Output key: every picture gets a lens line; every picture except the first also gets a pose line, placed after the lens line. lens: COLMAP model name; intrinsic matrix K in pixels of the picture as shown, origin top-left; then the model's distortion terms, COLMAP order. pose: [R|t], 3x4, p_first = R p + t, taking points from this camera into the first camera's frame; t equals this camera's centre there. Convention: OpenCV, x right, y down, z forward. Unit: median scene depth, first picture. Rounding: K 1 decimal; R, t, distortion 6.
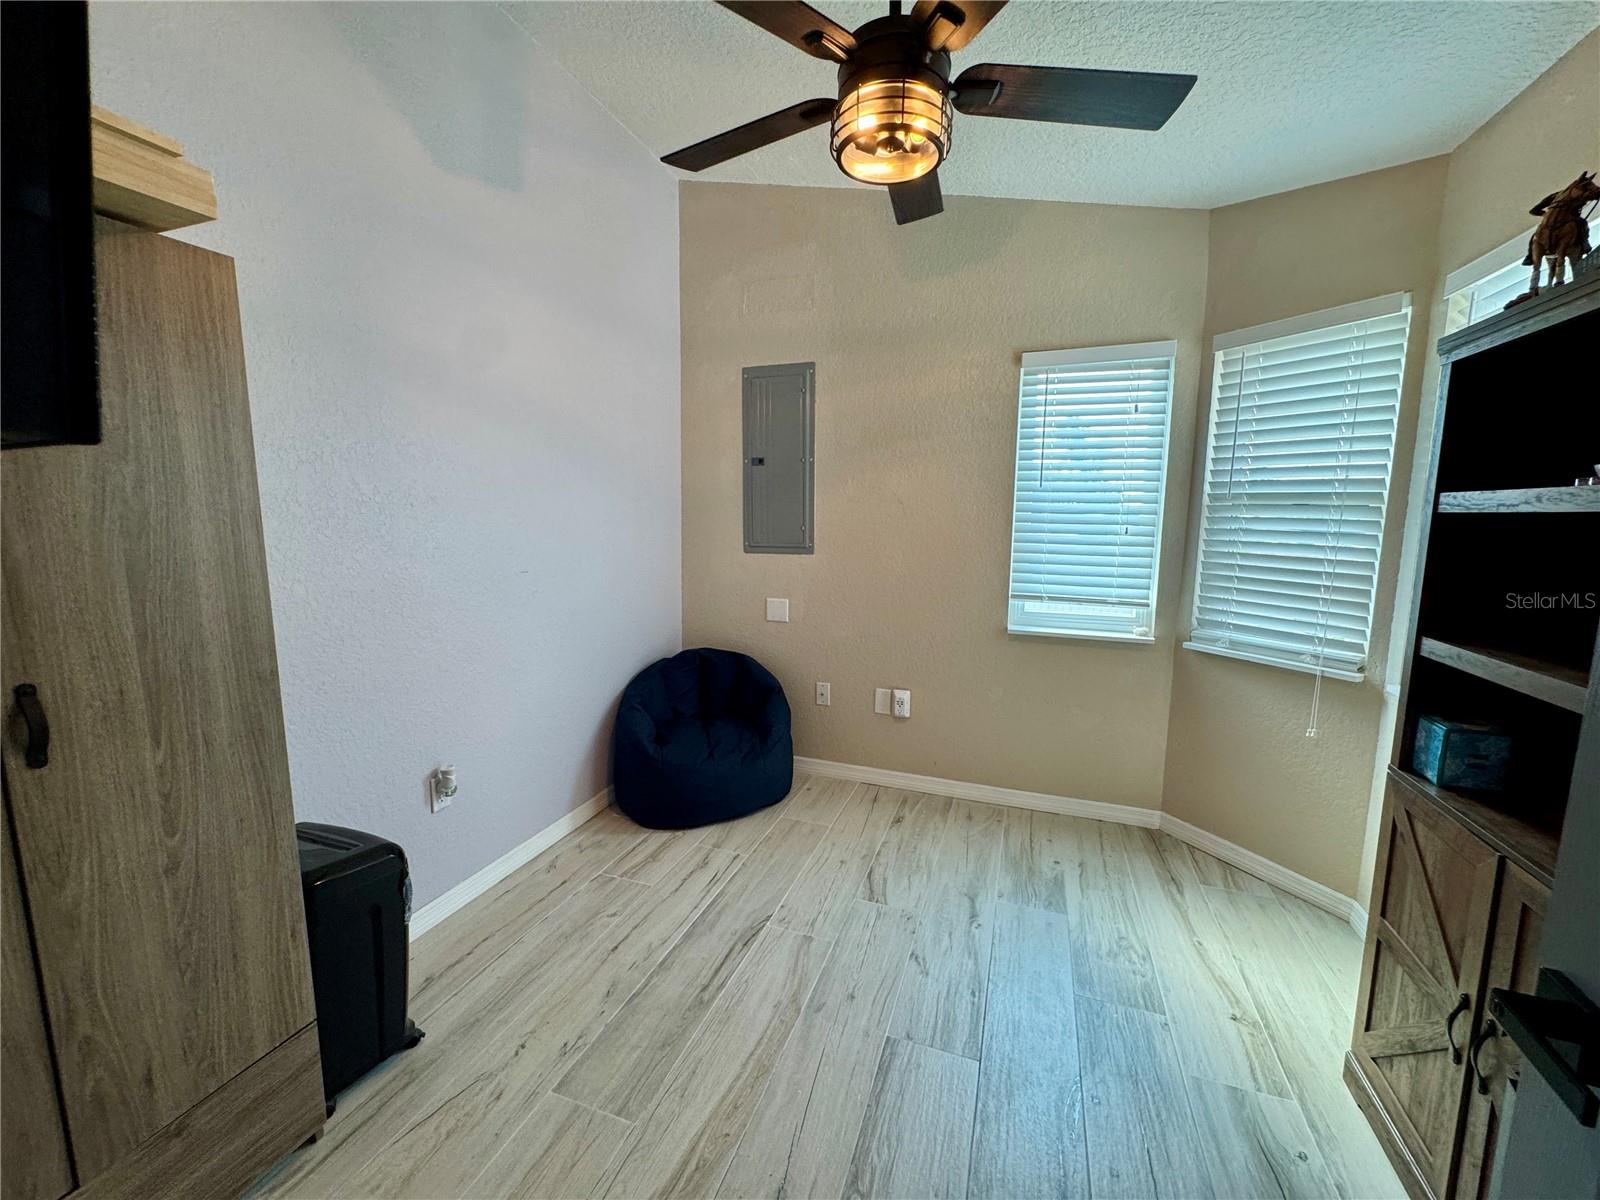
lens RADIAL K [[644.8, 0, 800.0], [0, 644.8, 600.0], [0, 0, 1]] dist [-0.004843, -0.000112]
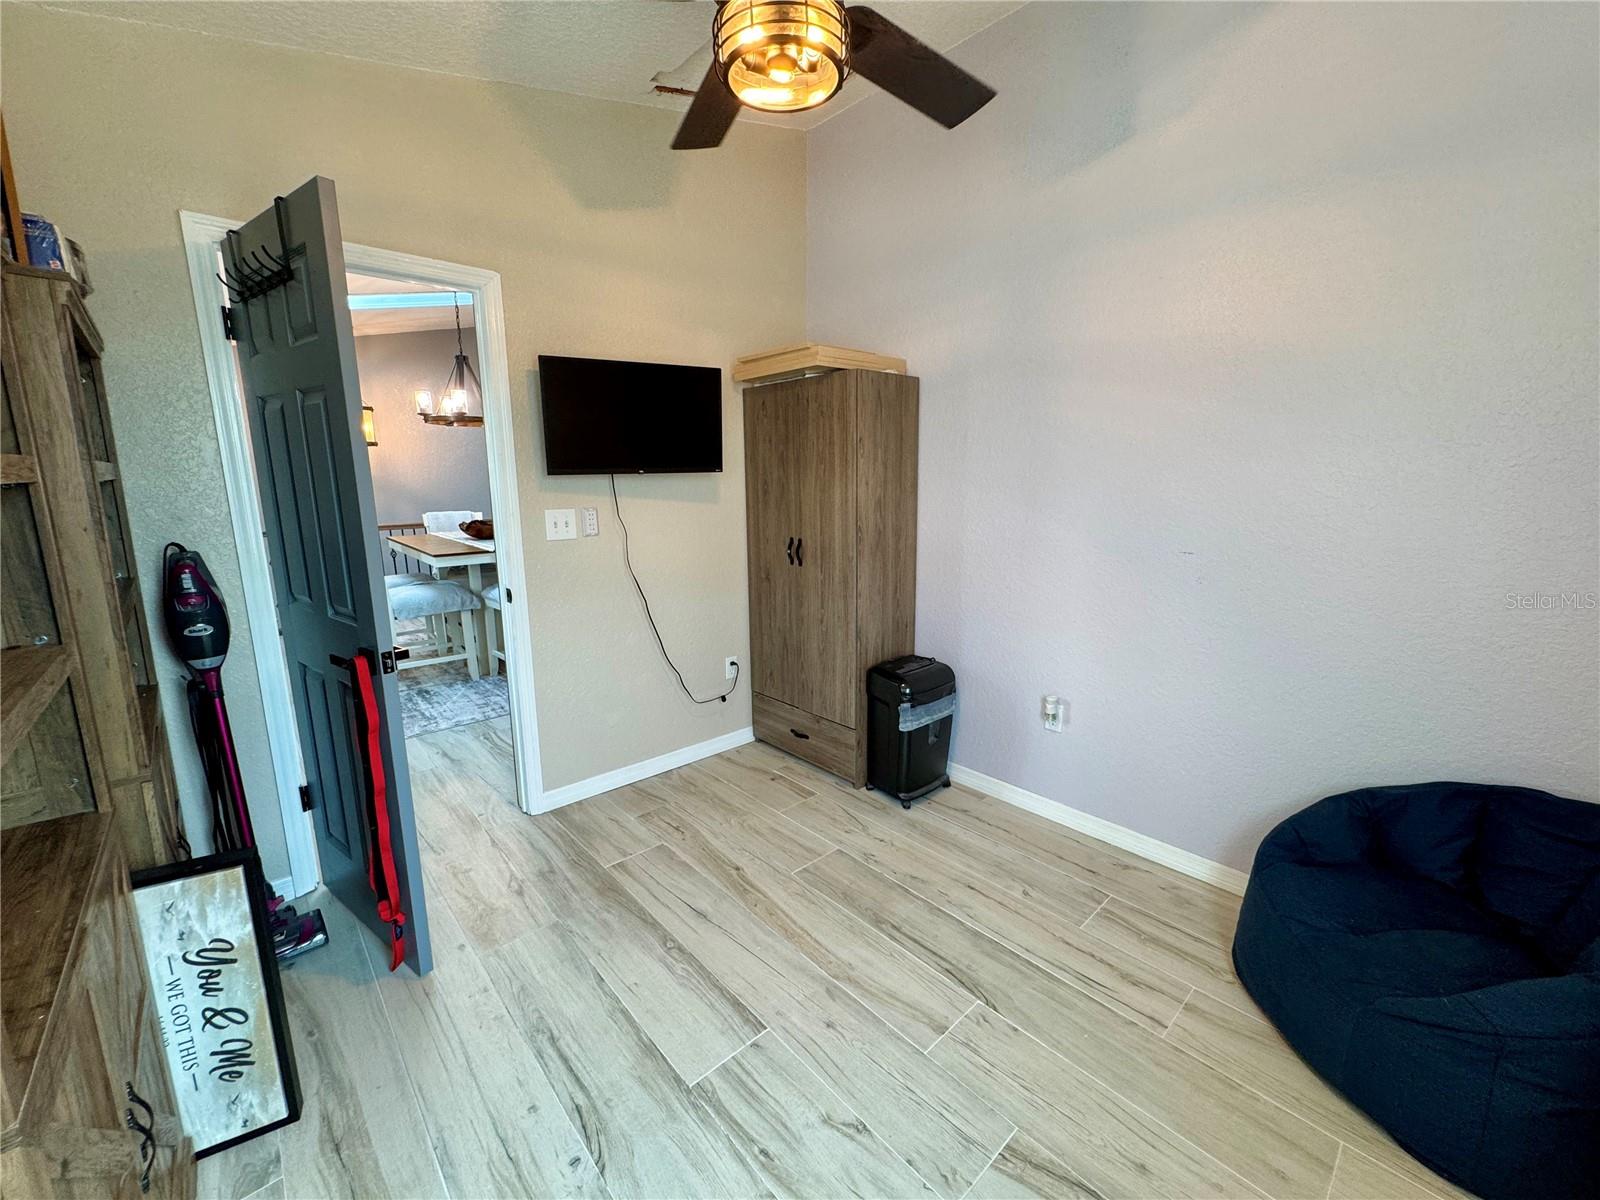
lens RADIAL K [[644.8, 0, 800.0], [0, 644.8, 600.0], [0, 0, 1]] dist [-0.004843, -0.000112]
pose [[-0.472107, 0.158323, -0.867208, 0.830544], [-0.120552, 0.962903, 0.241422, -0.179718], [0.873260, 0.218520, -0.435507, 1.291156]]
